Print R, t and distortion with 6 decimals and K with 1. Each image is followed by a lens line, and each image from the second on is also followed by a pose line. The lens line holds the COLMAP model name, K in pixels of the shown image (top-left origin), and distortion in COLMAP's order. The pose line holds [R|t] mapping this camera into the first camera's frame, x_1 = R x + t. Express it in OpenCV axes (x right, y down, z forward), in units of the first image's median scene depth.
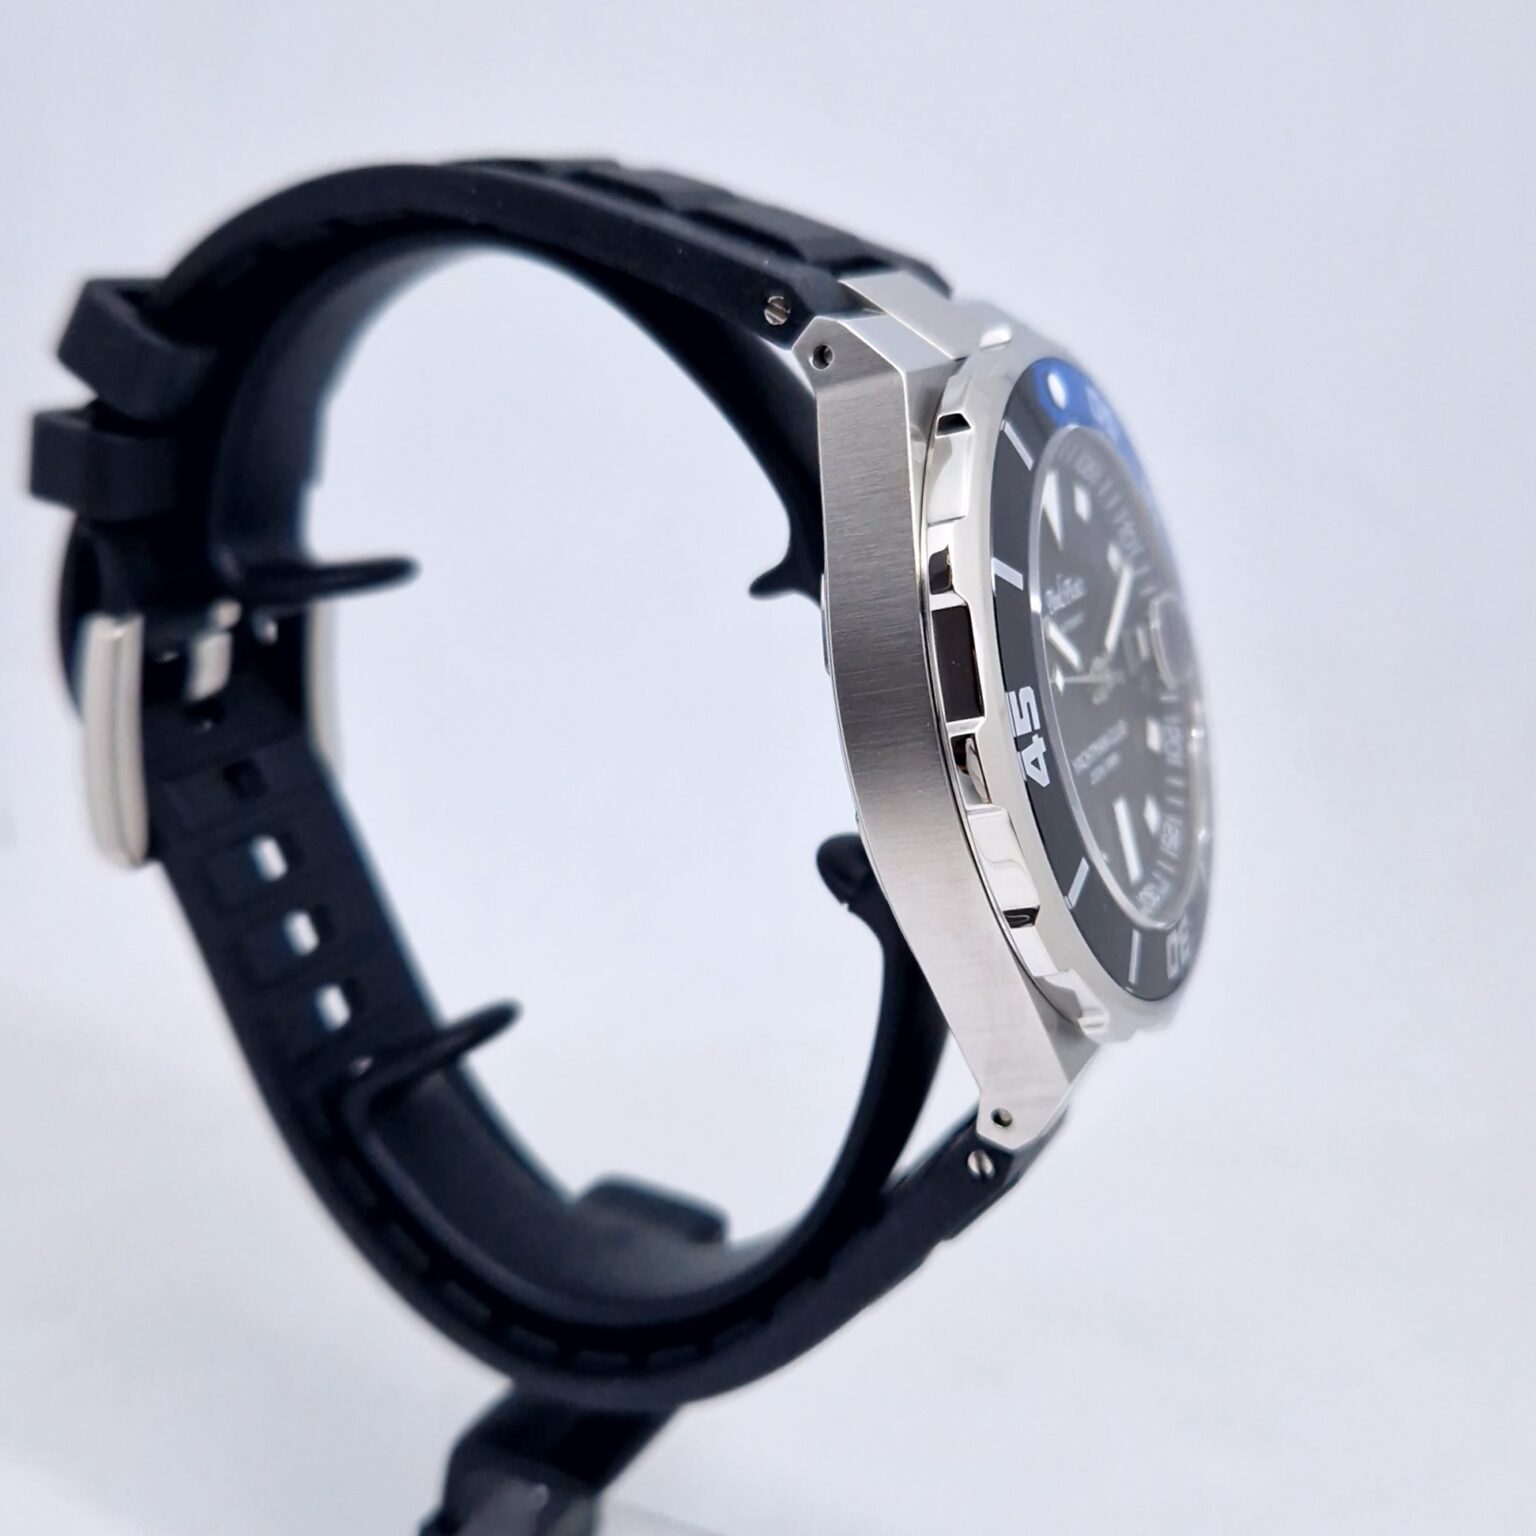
lens RADIAL K [[2095.6, 0, 768.0], [0, 2095.6, 768.0], [0, 0, 1]] dist [0.010963, -0.007333]
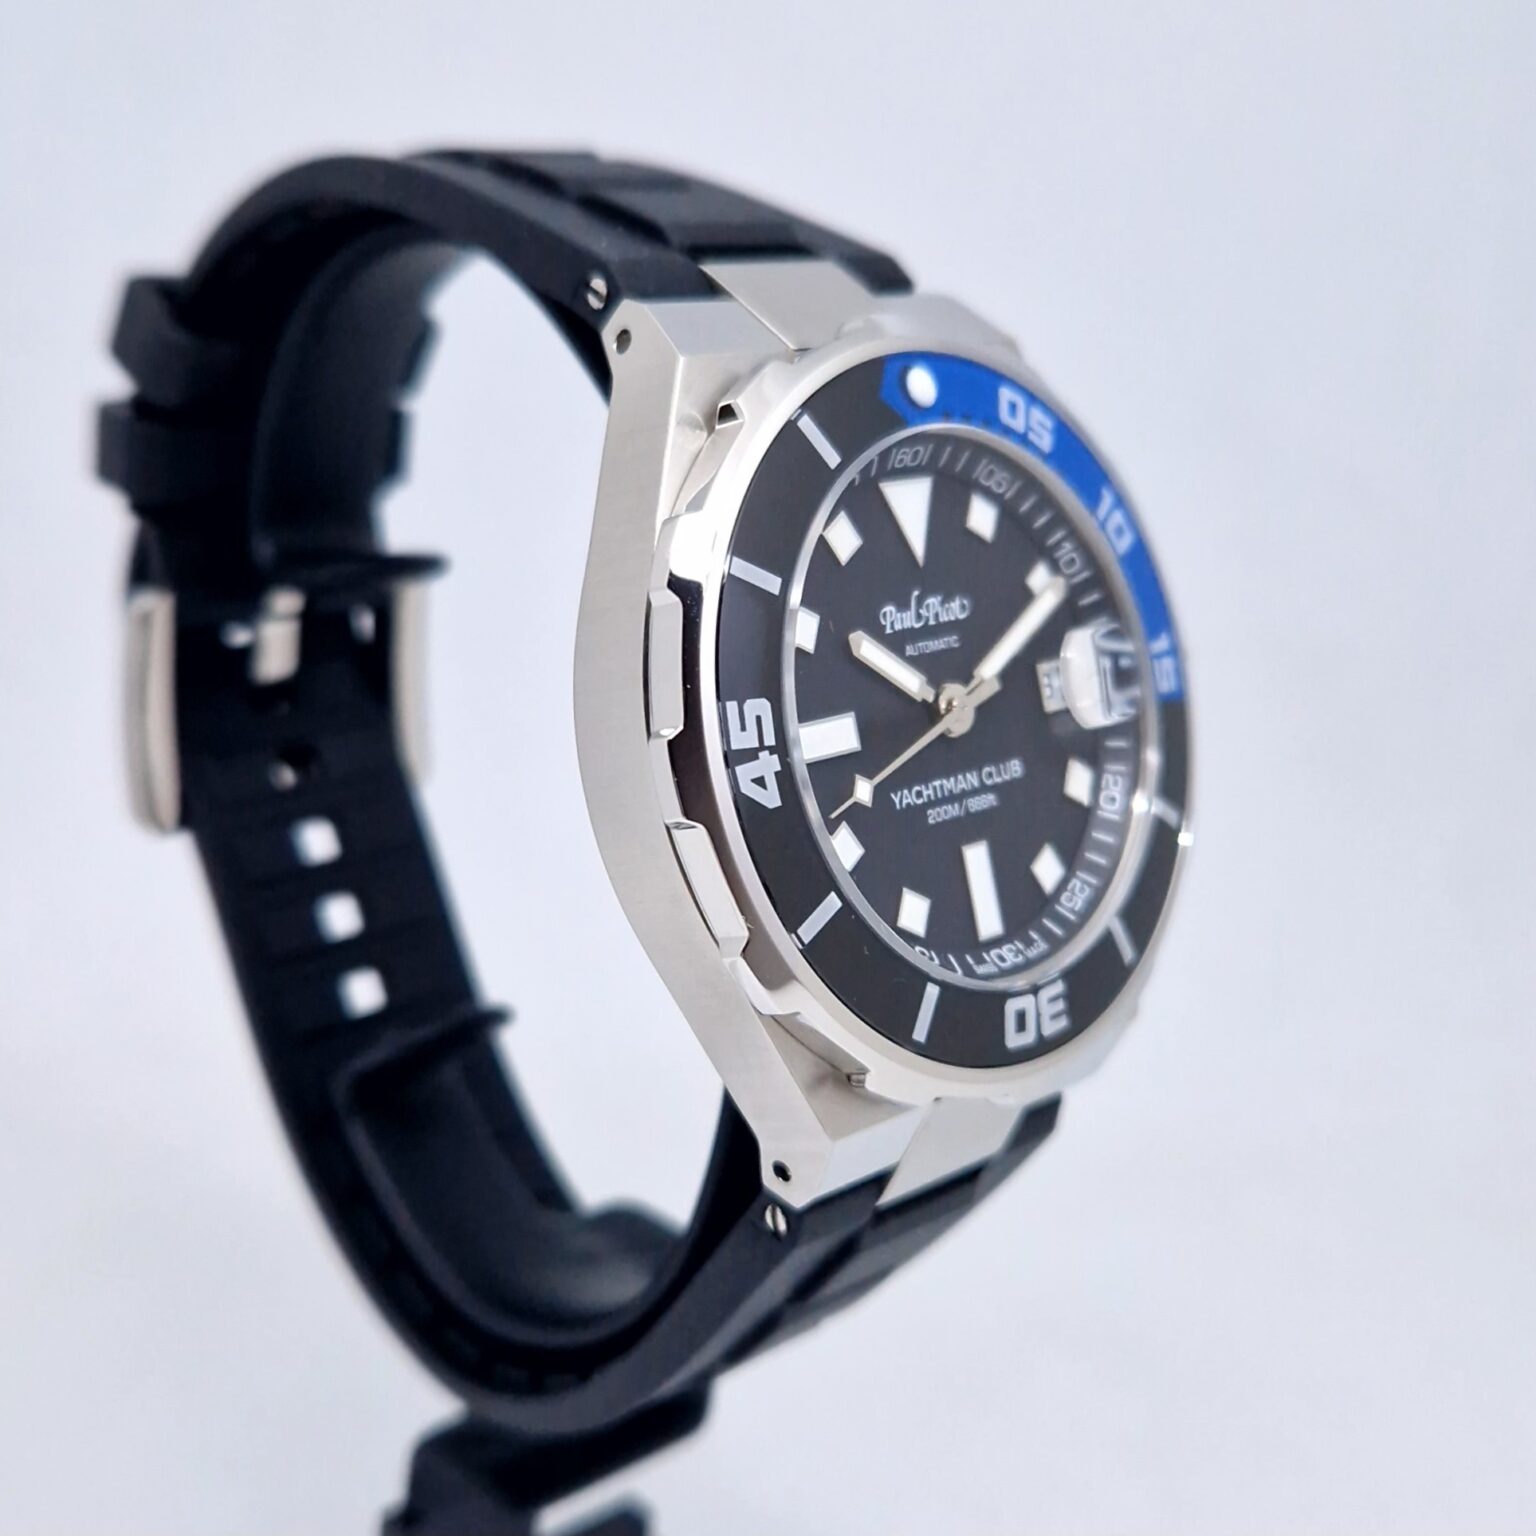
lens RADIAL K [[2095.6, 0, 768.0], [0, 2095.6, 768.0], [0, 0, 1]] dist [0.010963, -0.007333]
pose [[0.946325, 0.081255, -0.312837, 0.353665], [-0.091120, 0.995694, -0.017019, 0.005957], [0.310107, 0.044611, 0.949654, 0.111511]]
